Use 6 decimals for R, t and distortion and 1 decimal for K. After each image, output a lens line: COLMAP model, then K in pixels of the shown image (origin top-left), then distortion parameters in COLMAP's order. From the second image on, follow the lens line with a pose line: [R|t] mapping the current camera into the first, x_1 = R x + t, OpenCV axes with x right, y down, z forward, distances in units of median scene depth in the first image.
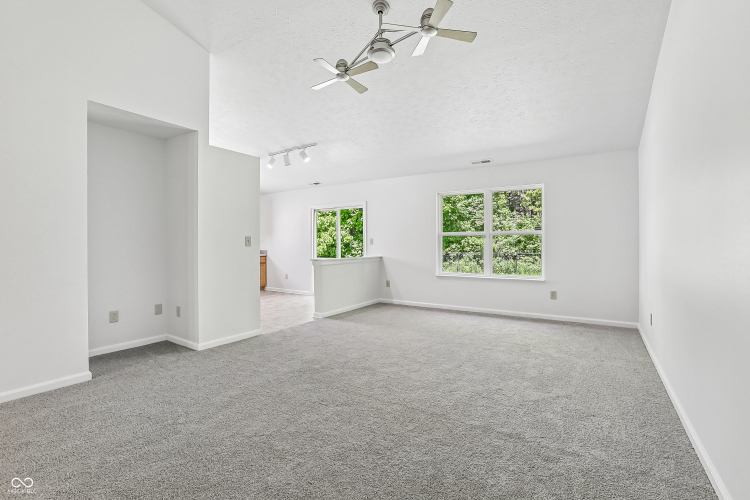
lens RADIAL K [[320.9, 0, 376.6], [0, 320.9, 240.9], [0, 0, 1]] dist [-0.001260, 0.000134]
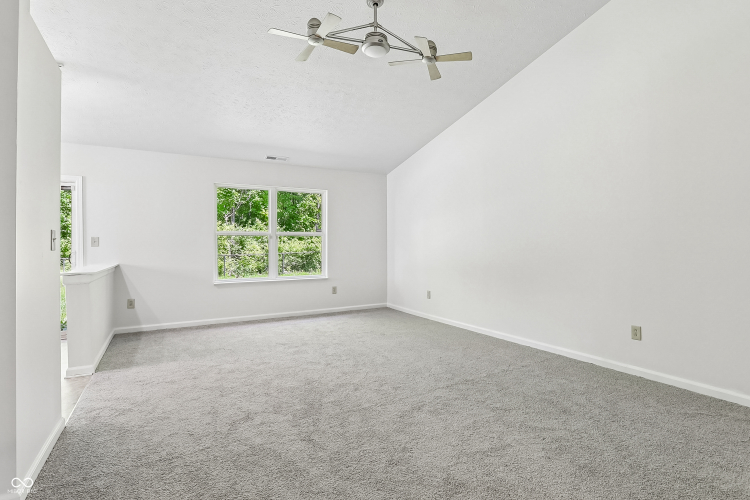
lens RADIAL K [[350.8, 0, 373.2], [0, 350.8, 244.0], [0, 0, 1]] dist [-0.002857, 0.000222]
pose [[0.504133, 0.002784, 0.863621, -0.643617], [-0.008506, 0.999962, 0.001742, 0.001811], [-0.863584, -0.008224, 0.504138, 0.340679]]
